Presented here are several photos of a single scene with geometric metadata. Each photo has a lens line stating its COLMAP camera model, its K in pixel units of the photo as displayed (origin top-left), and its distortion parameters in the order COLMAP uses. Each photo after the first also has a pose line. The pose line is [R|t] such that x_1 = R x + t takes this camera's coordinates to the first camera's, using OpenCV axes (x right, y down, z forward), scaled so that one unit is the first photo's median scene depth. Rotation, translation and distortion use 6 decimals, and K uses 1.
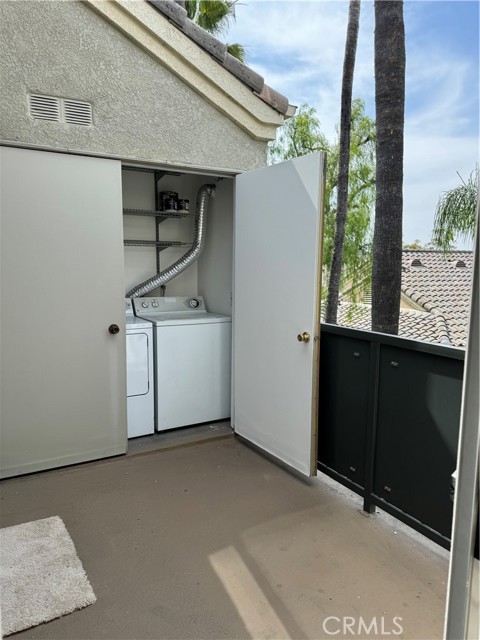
lens RADIAL K [[453.1, 0, 240.0], [0, 453.1, 320.0], [0, 0, 1]] dist [-0.000494, 0.002802]
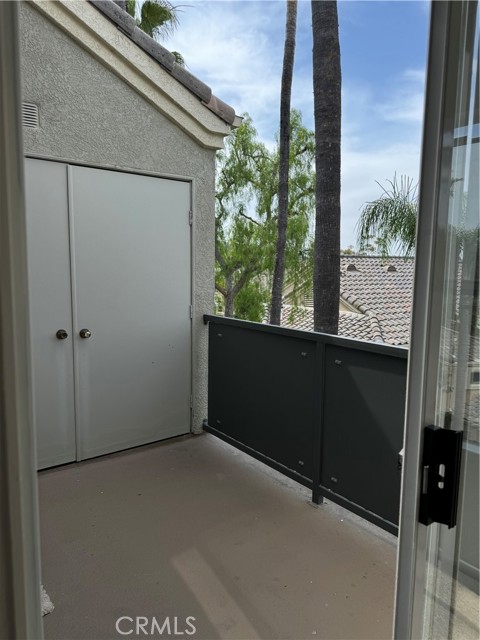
lens RADIAL K [[450.9, 0, 243.1], [0, 450.9, 317.7], [0, 0, 1]] dist [0.007613, -0.005381]
pose [[0.990707, -0.012365, 0.135452, -0.016358], [0.014197, 0.999820, -0.012568, 0.001686], [-0.135272, 0.014374, 0.990704, -0.018110]]
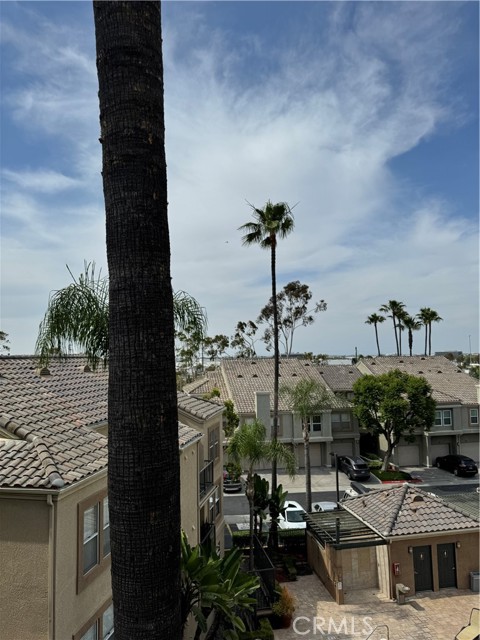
lens RADIAL K [[453.1, 0, 240.0], [0, 453.1, 320.0], [0, 0, 1]] dist [-0.000494, 0.002802]
pose [[0.604965, 0.052511, 0.794519, 0.057868], [0.120138, 0.980381, -0.156271, -0.173890], [-0.787137, 0.189990, 0.586788, 0.736943]]
